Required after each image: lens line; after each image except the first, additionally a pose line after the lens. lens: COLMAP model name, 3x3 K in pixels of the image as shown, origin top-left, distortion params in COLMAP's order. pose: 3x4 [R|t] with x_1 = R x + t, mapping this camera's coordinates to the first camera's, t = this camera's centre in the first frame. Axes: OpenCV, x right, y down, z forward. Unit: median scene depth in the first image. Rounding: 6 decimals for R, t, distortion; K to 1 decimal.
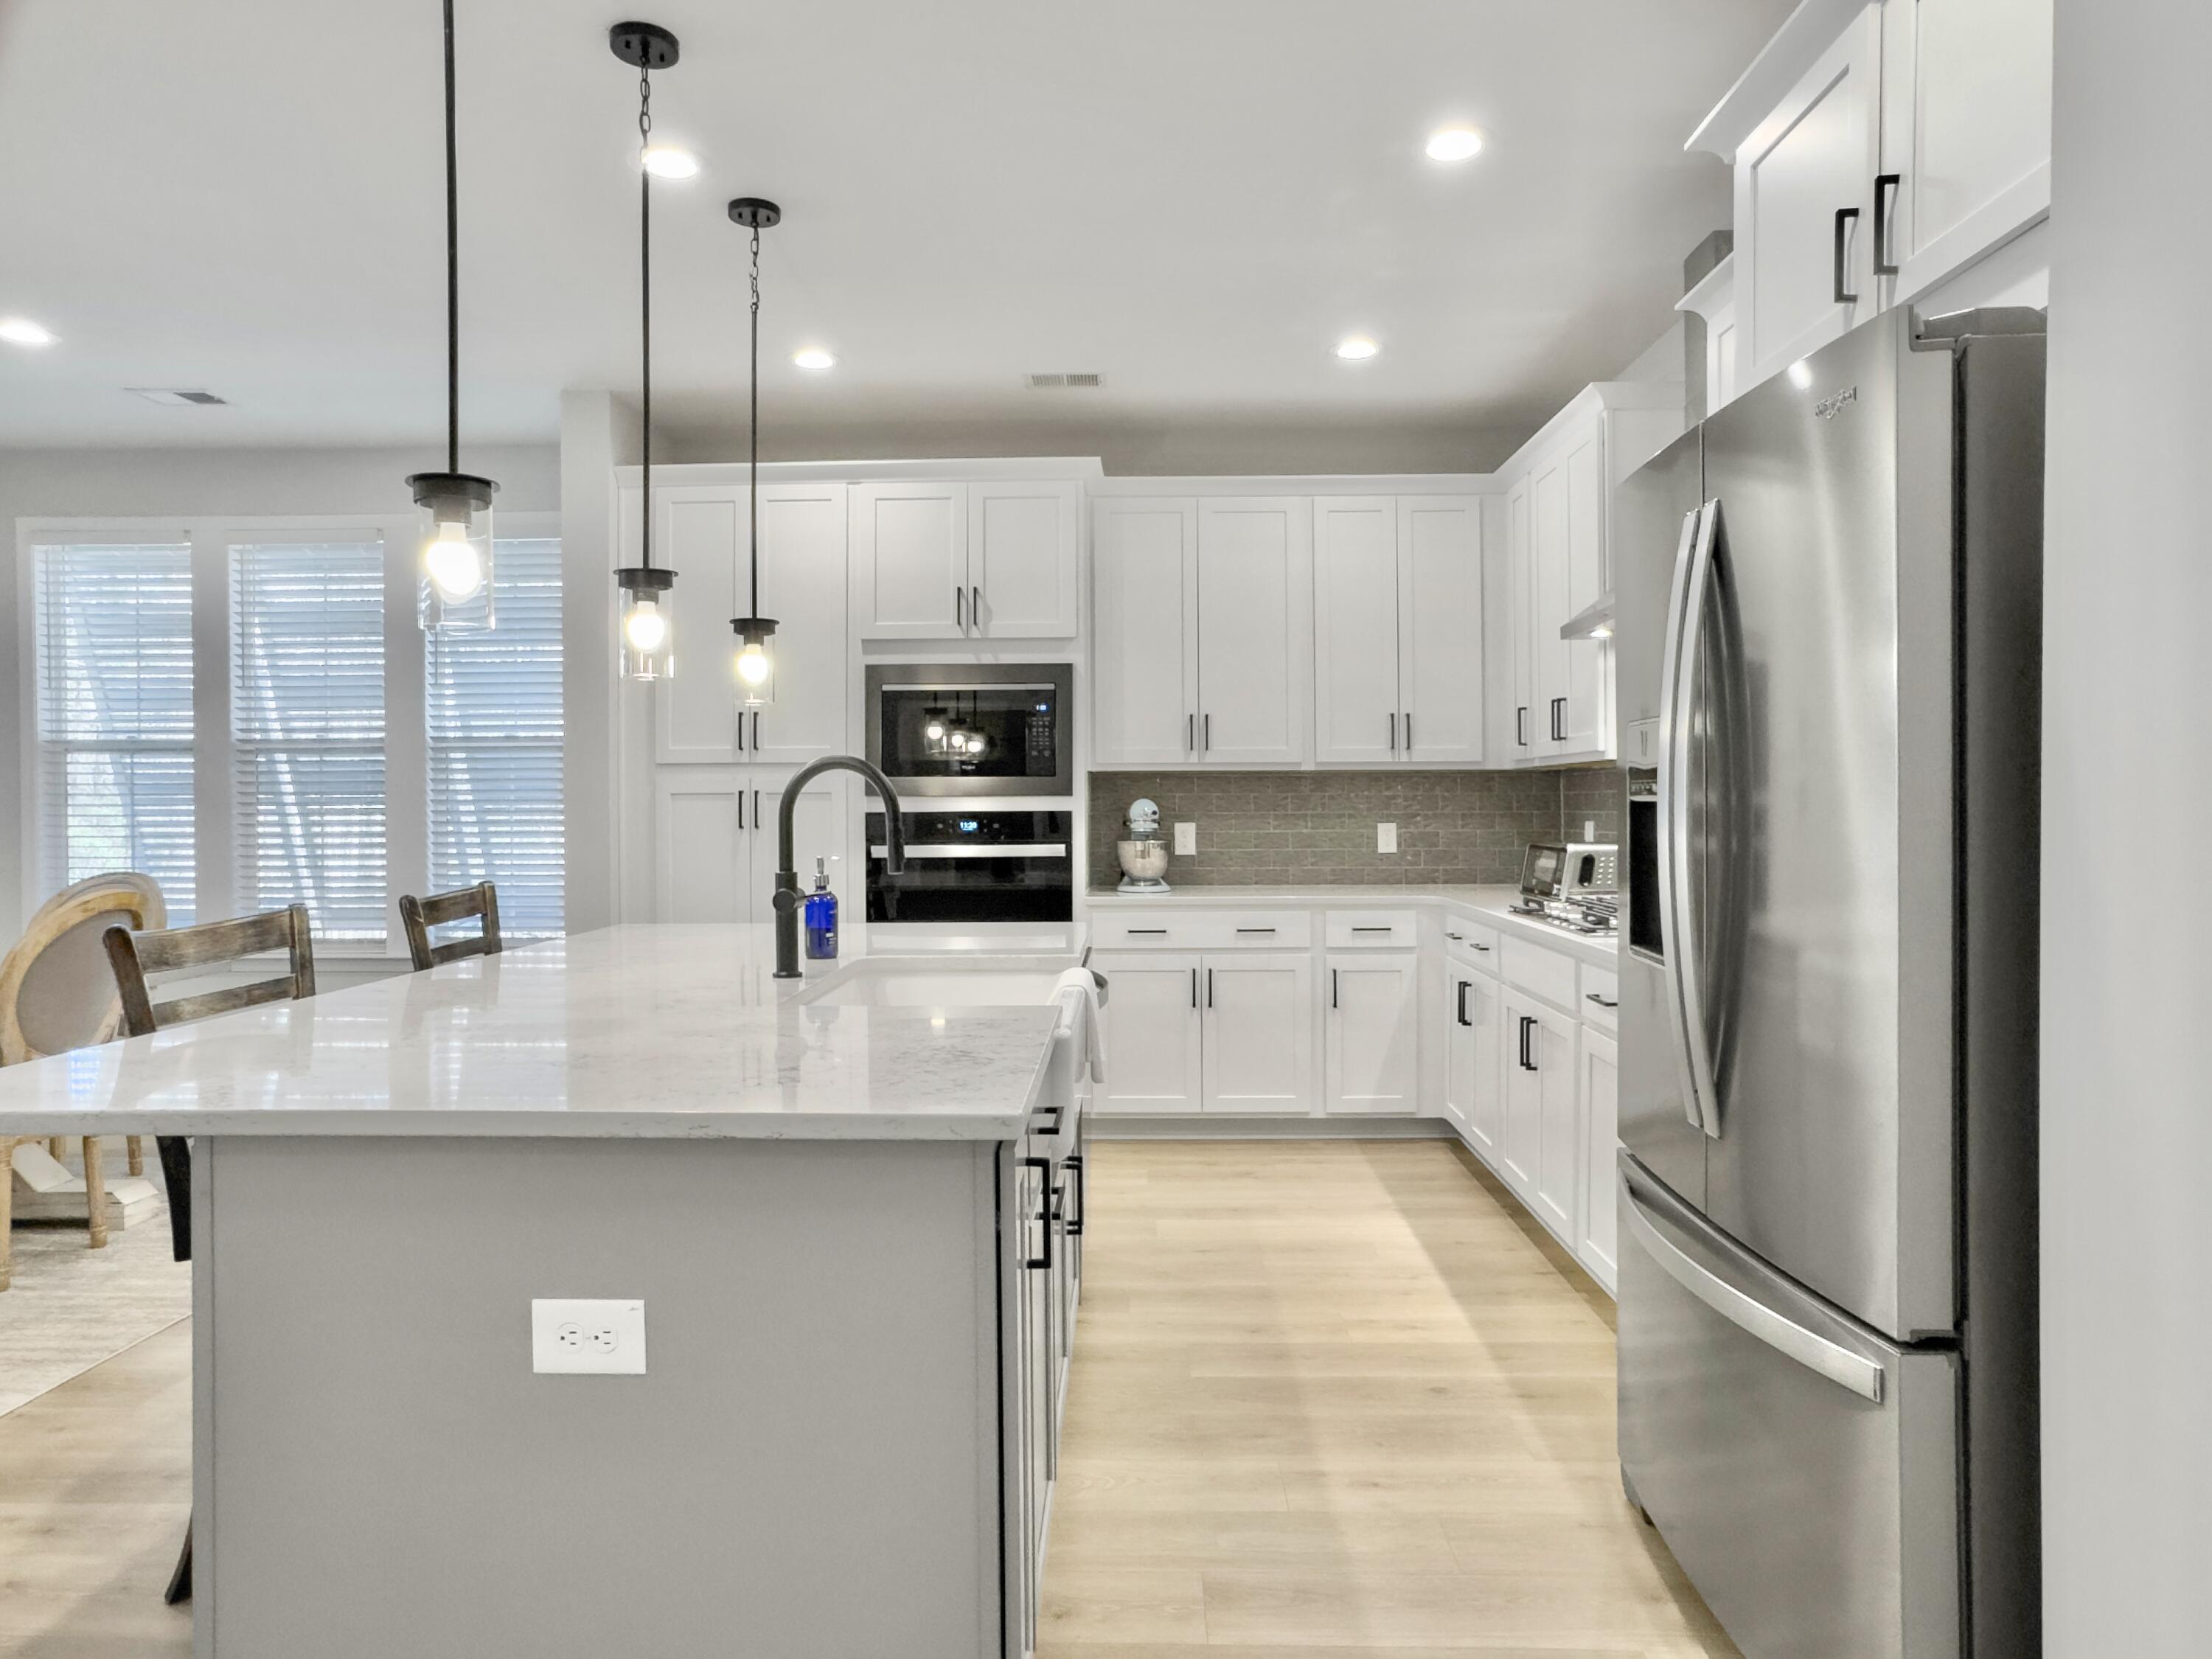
lens RADIAL K [[1389.9, 0, 1090.0], [0, 1389.9, 812.7], [0, 0, 1]] dist [-0.070739, 0.077122]
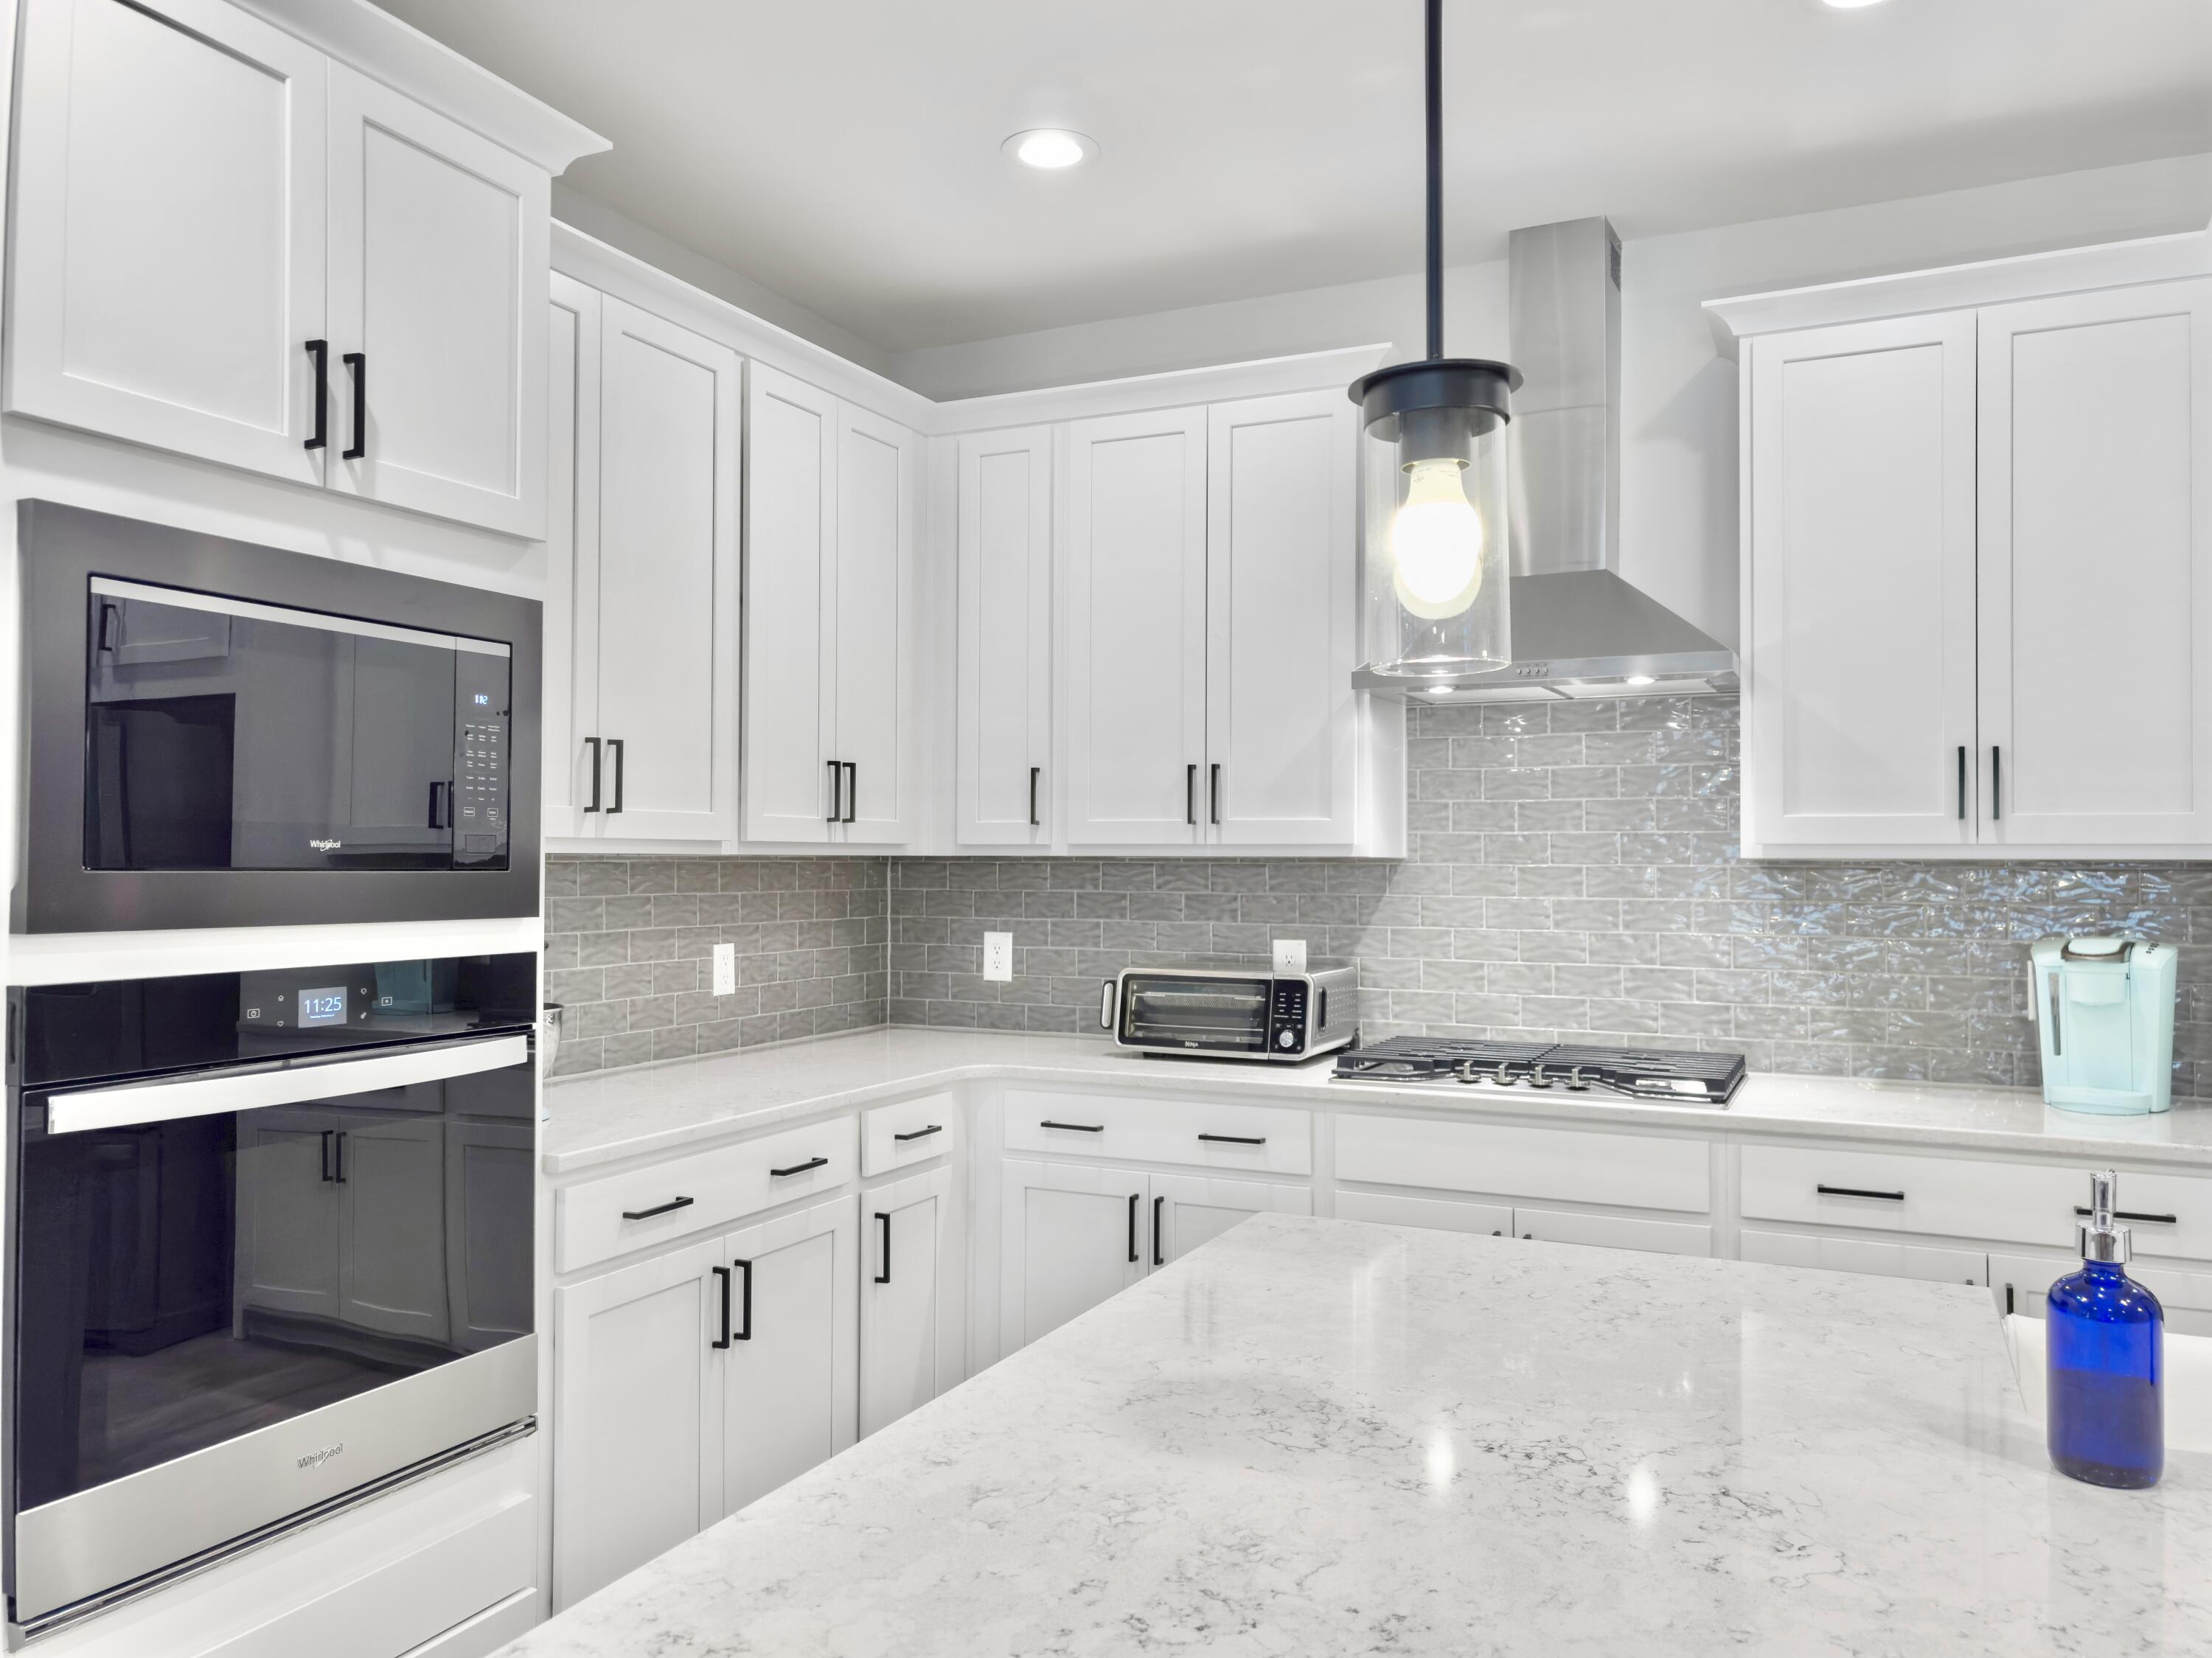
lens RADIAL K [[1652.8, 0, 1104.7], [0, 1652.8, 817.6], [0, 0, 1]] dist [0.022780, 0.000983]
pose [[0.394438, 0.030274, 0.918424, -0.404242], [-0.000121, 0.999459, -0.032894, -0.025413], [-0.918923, 0.012863, 0.394228, 0.642727]]
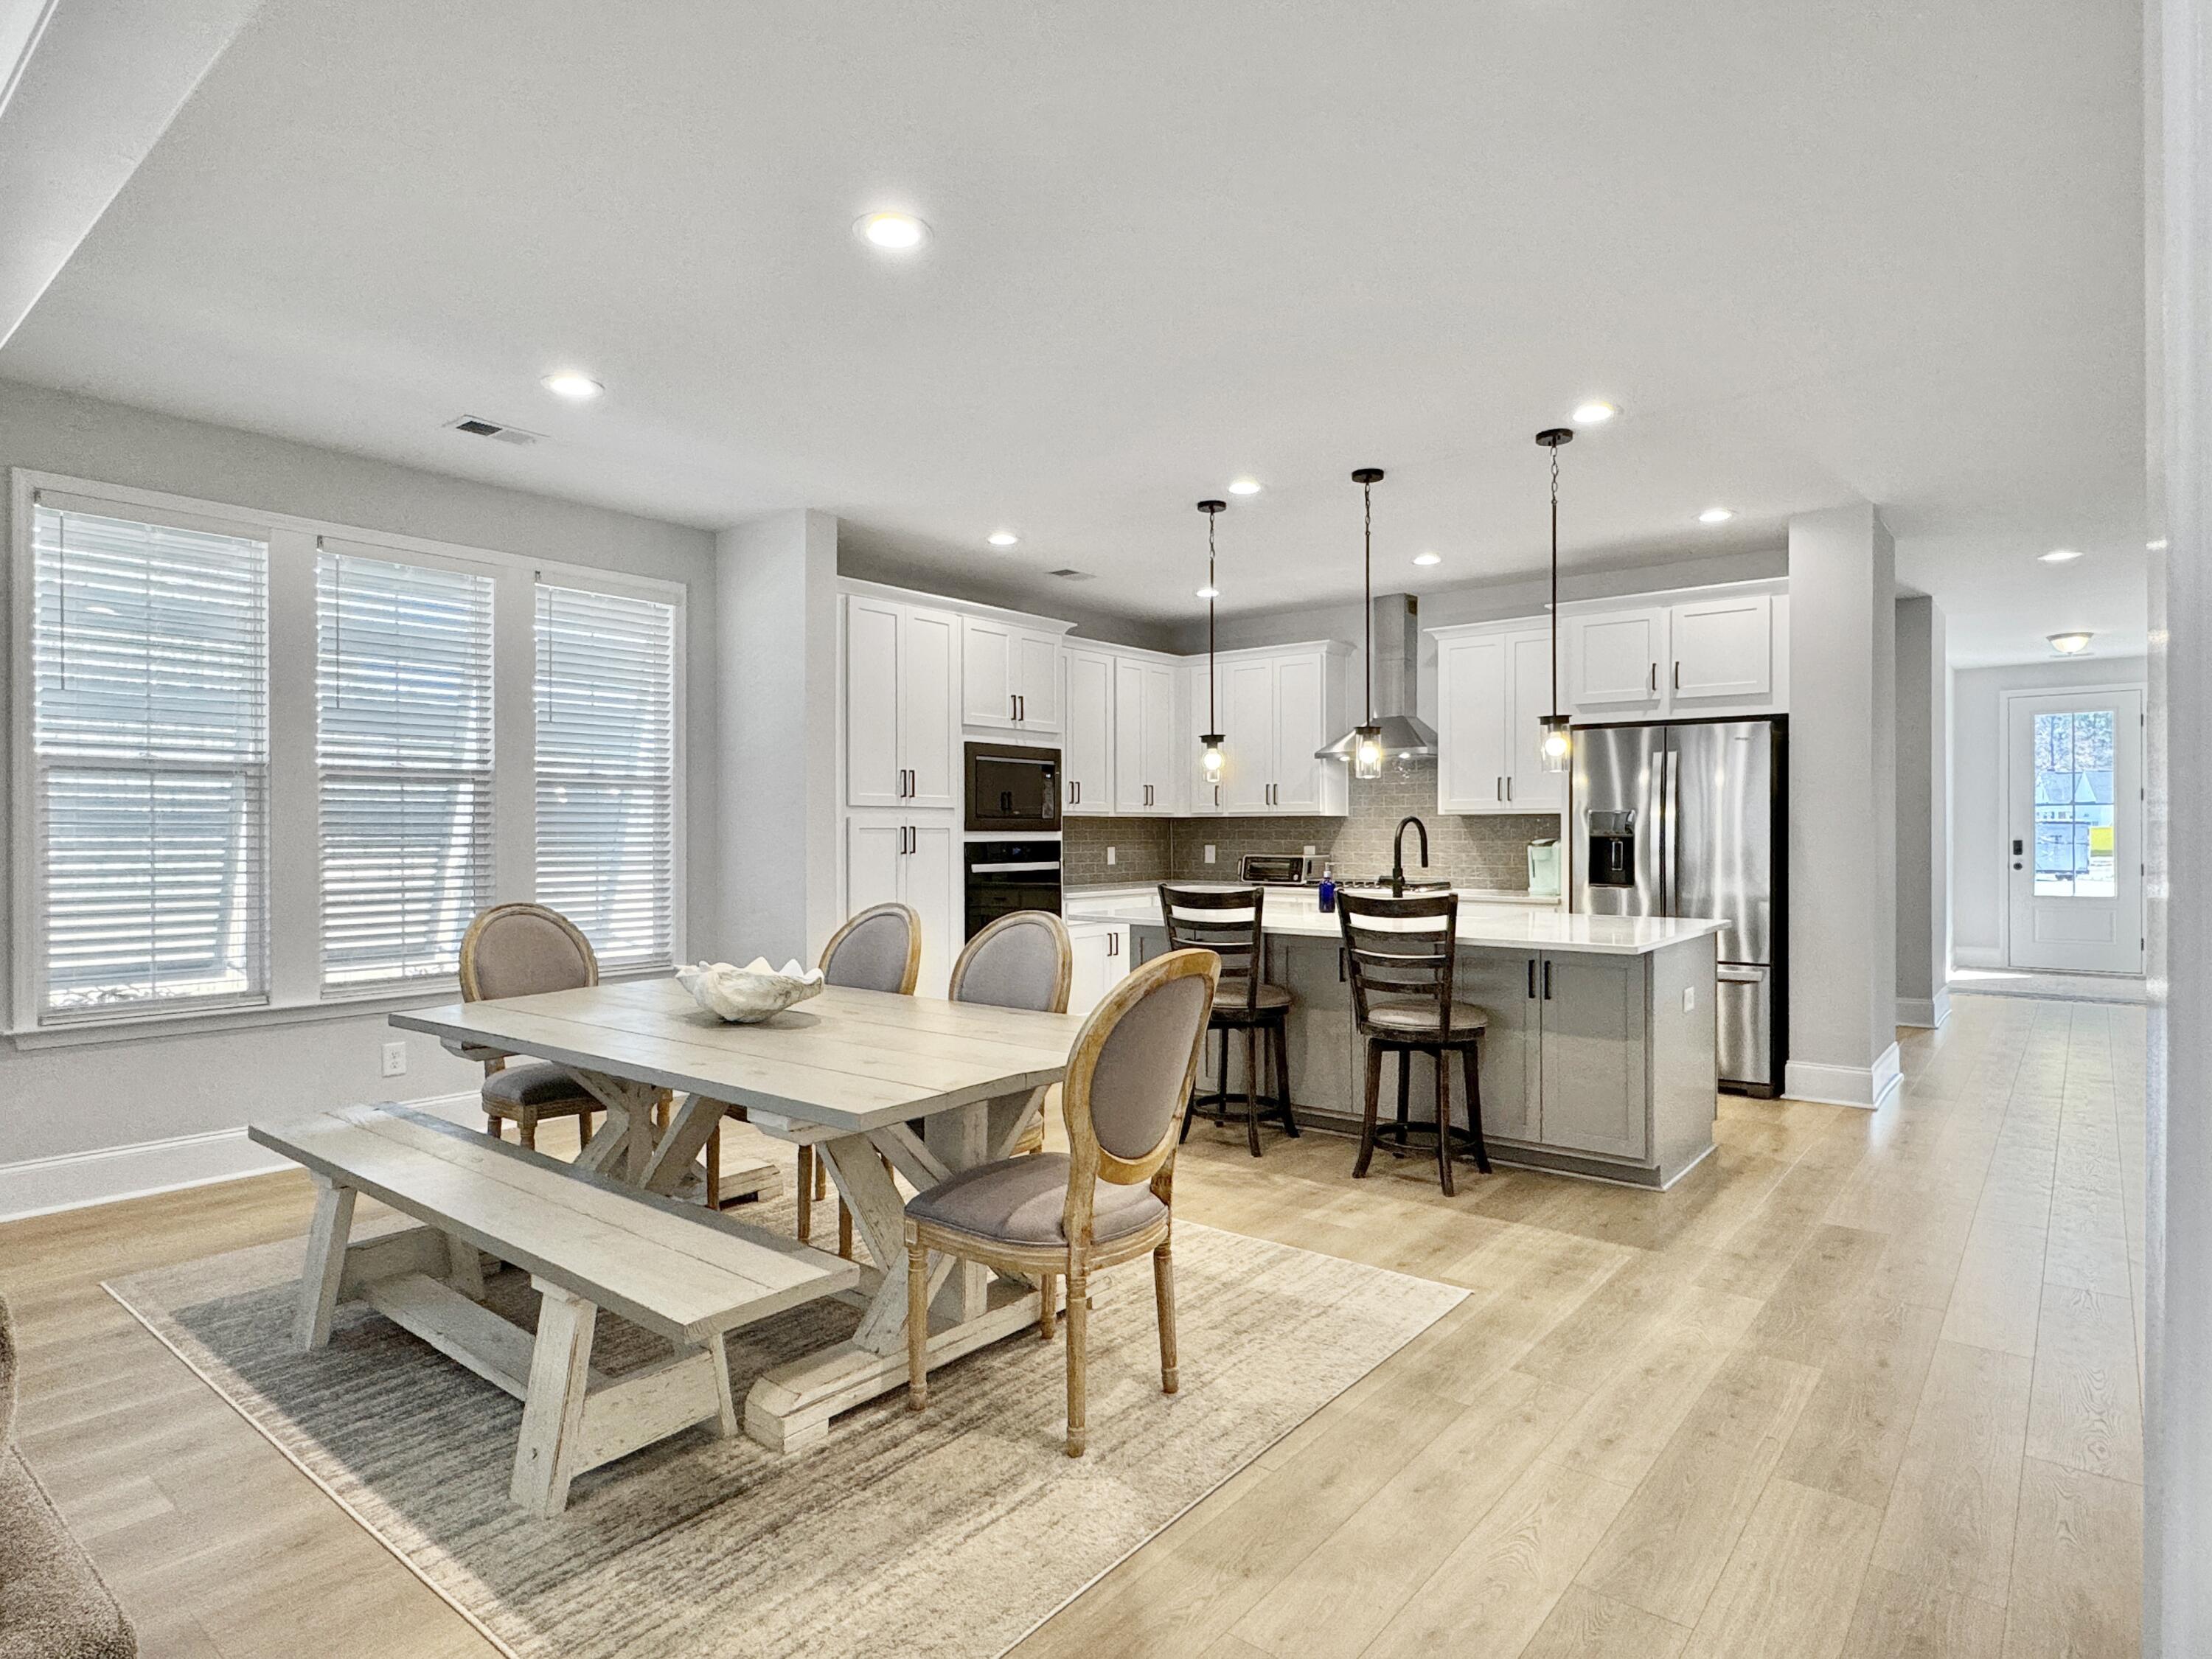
lens RADIAL K [[1205.0, 0, 1104.5], [0, 1205.0, 836.1], [0, 0, 1]] dist [-0.002059, 0.000126]
pose [[0.605638, 0.000306, 0.795740, -1.090032], [0.004074, 0.999986, -0.003485, -0.001484], [-0.795730, 0.005352, 0.605628, 0.113333]]
